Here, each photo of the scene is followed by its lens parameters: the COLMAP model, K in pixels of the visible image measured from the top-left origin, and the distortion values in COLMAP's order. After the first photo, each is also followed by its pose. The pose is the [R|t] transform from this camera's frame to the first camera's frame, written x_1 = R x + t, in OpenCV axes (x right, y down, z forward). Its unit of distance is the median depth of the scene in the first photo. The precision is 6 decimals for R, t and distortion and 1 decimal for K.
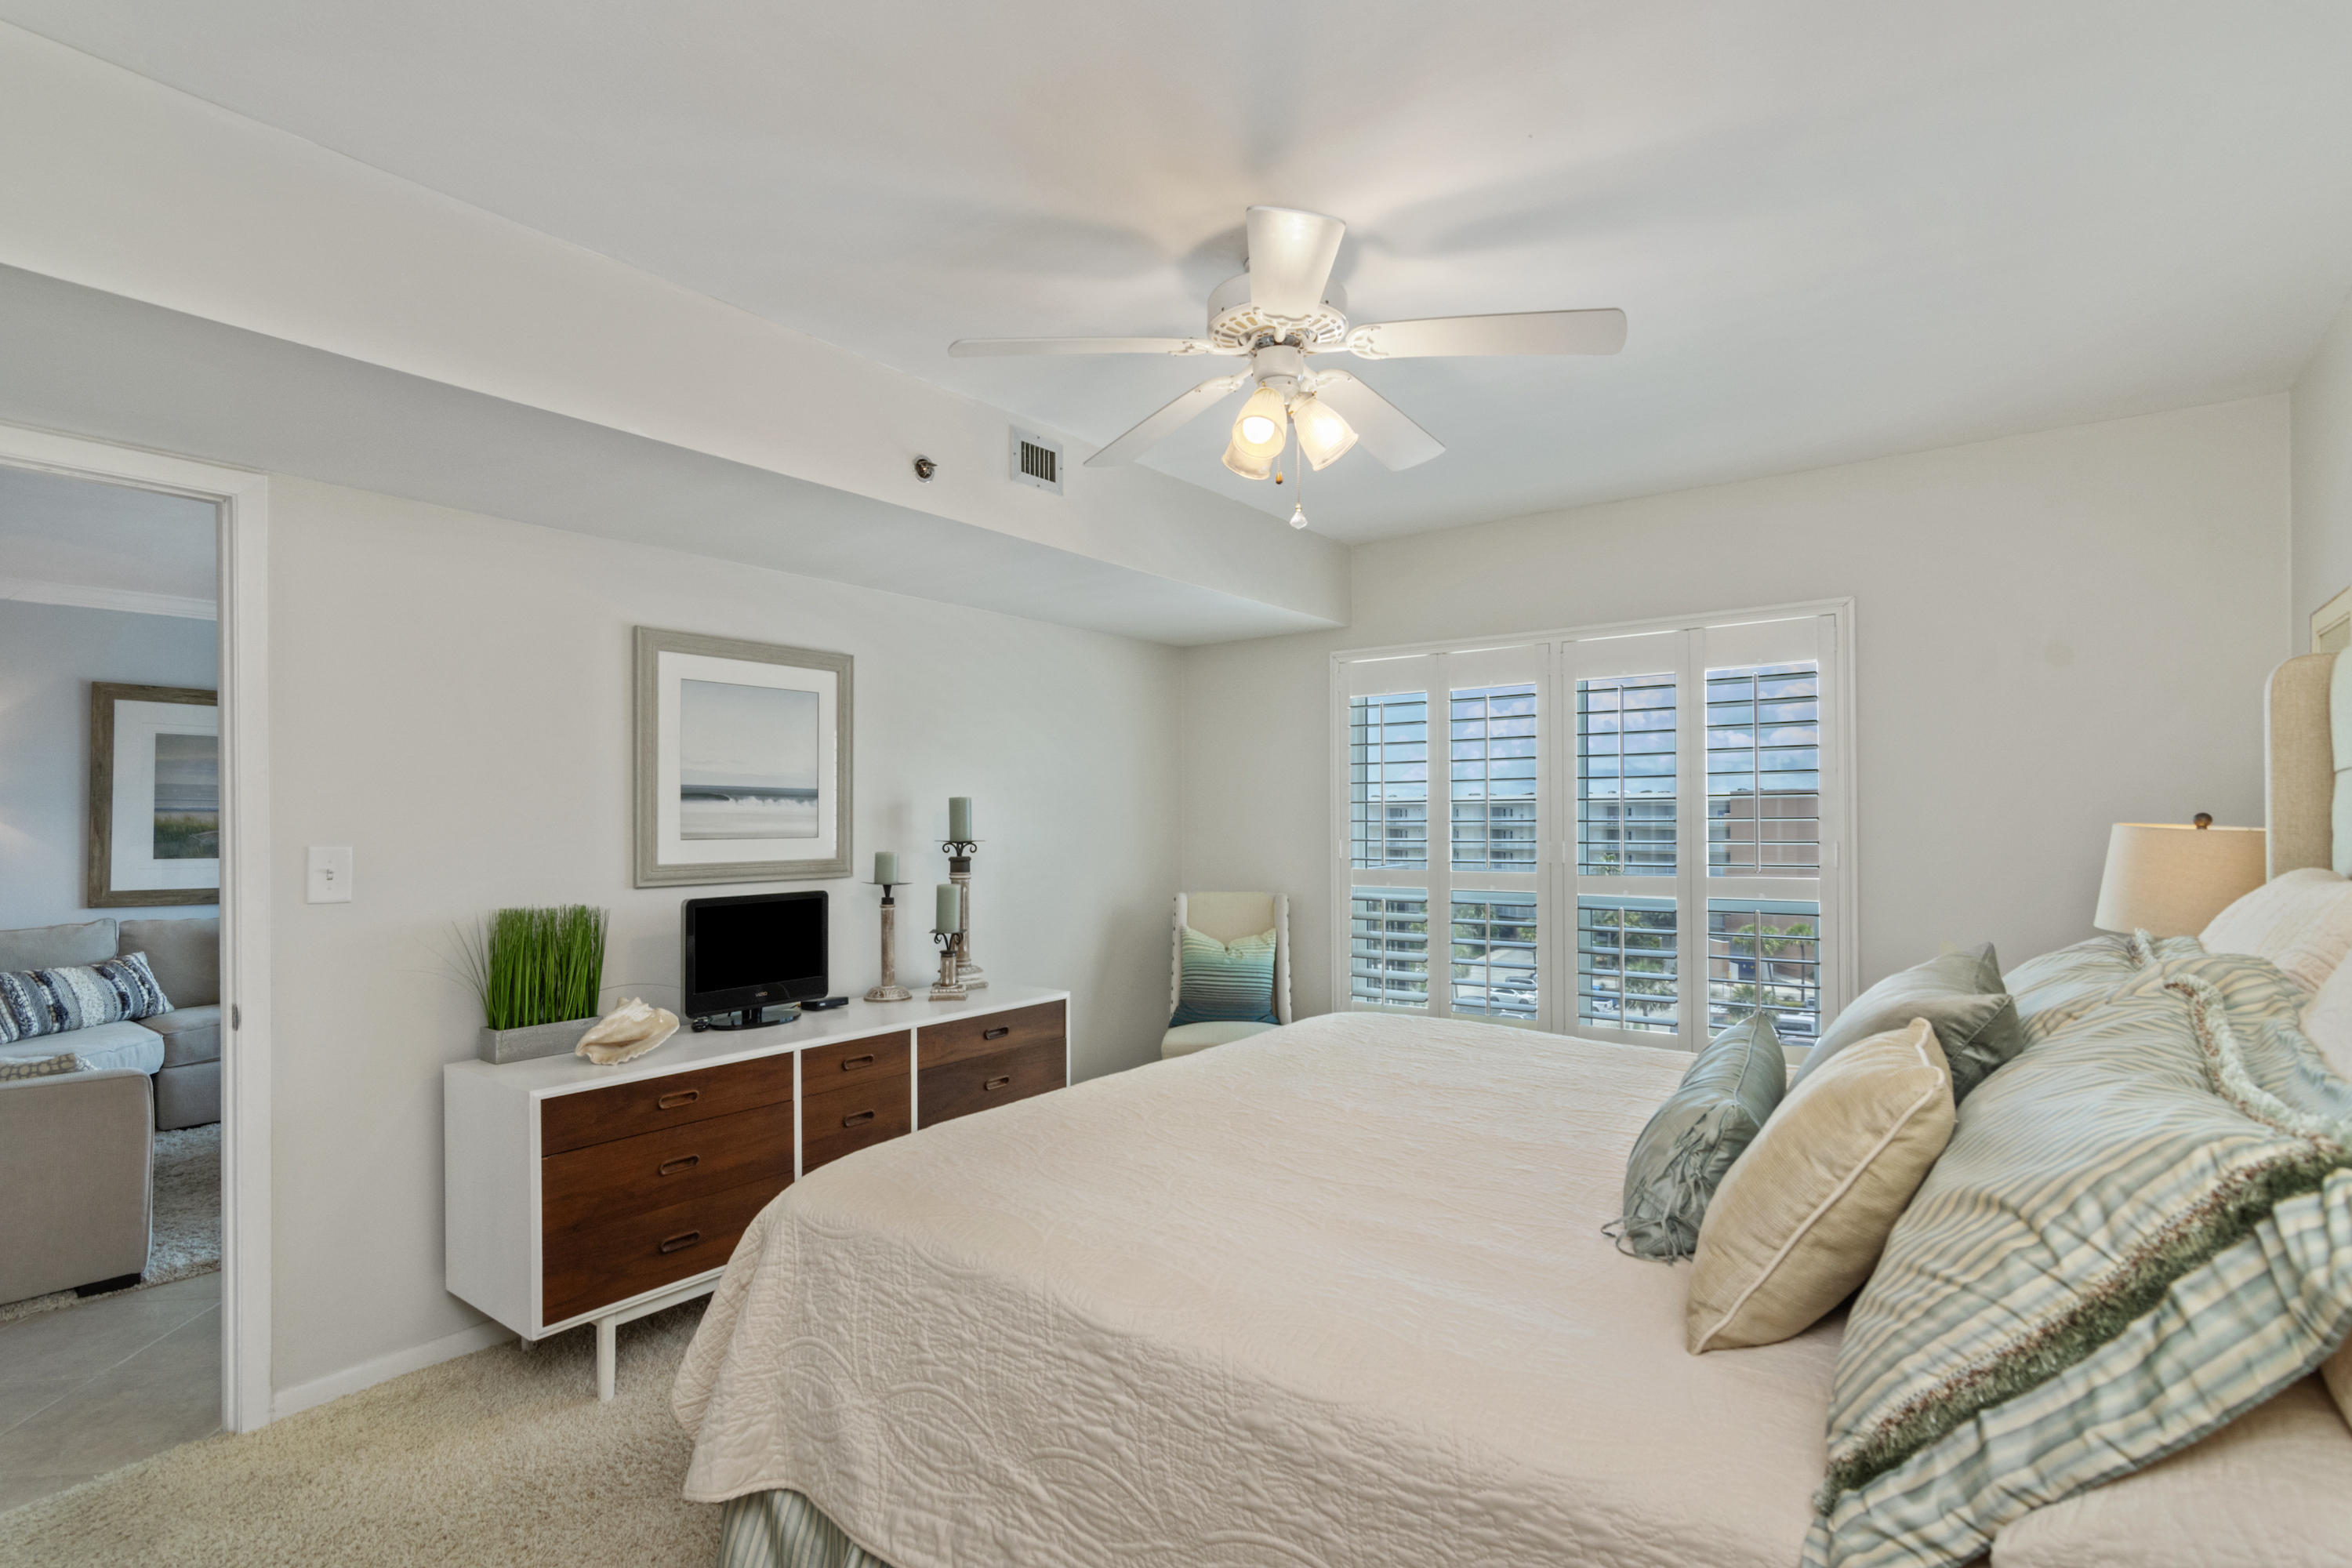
lens RADIAL K [[1090.1, 0, 1202.9], [0, 1090.1, 795.6], [0, 0, 1]] dist [-0.000289, 0.000143]
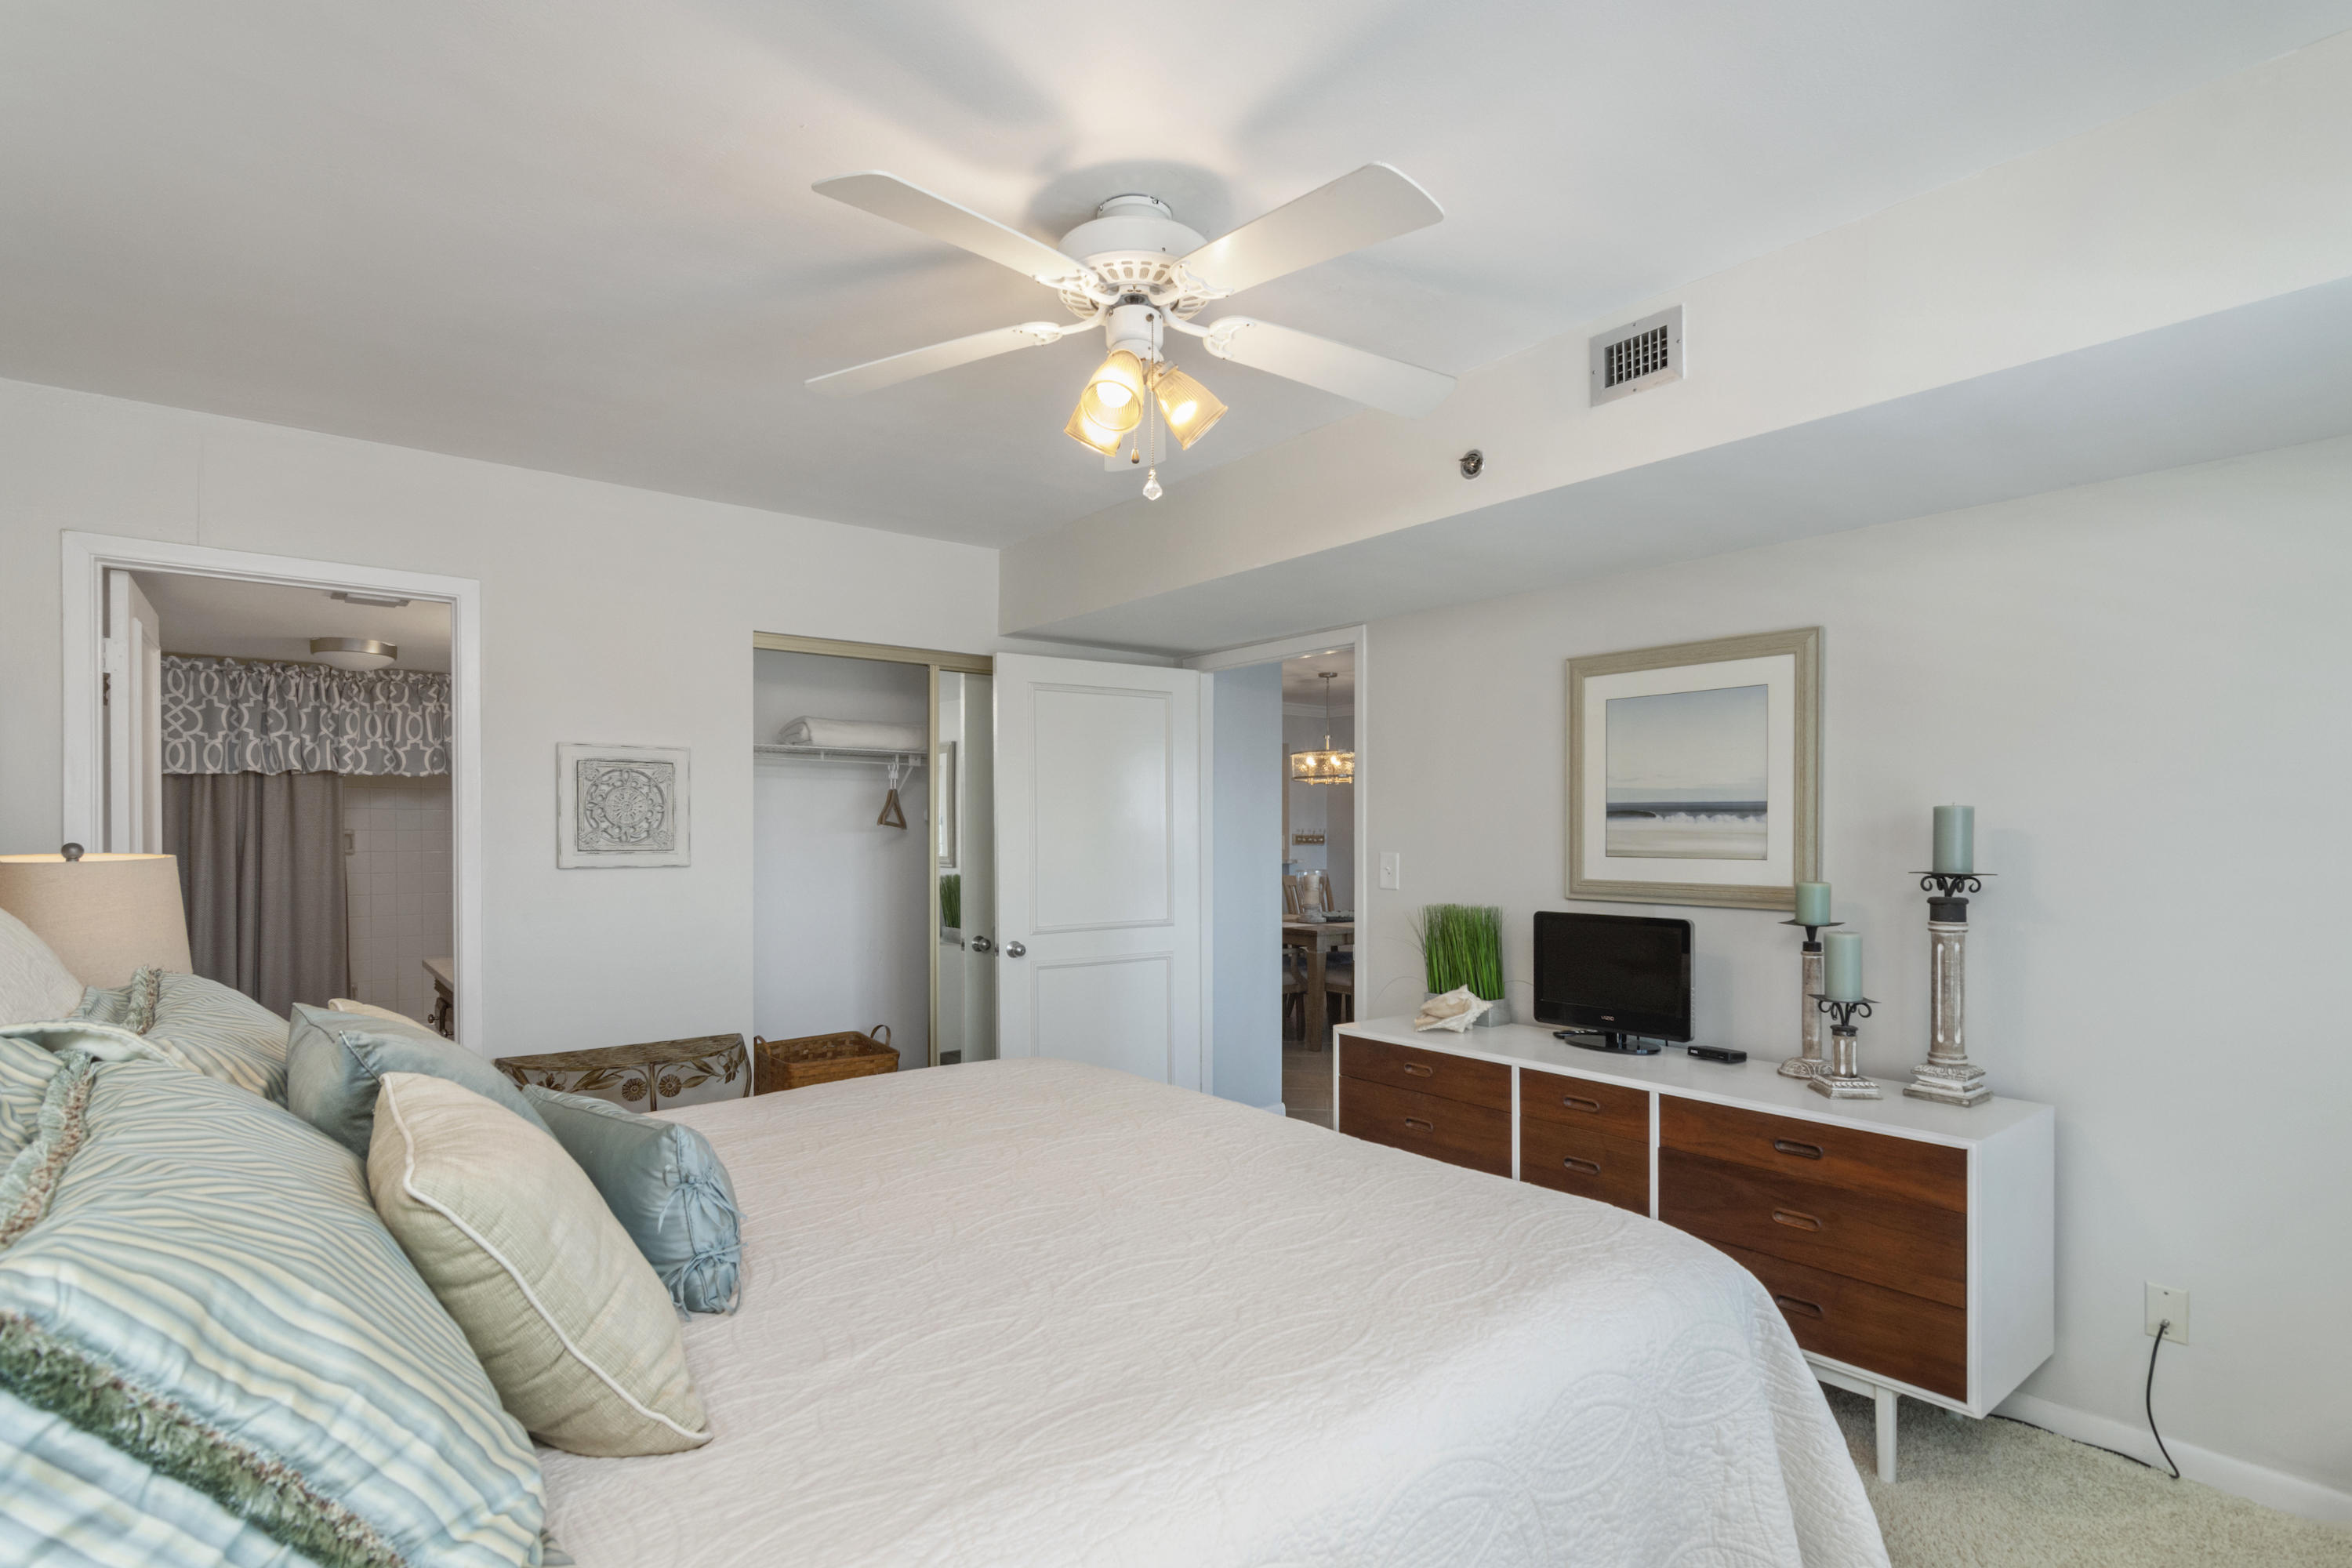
lens RADIAL K [[1133.6, 0, 1171.1], [0, 1133.6, 812.5], [0, 0, 1]] dist [-0.002587, 0.000833]
pose [[-0.227009, -0.013136, -0.973804, 0.653621], [0.018048, 0.999681, -0.017692, 0.010389], [0.973725, -0.021591, -0.226700, 0.840649]]
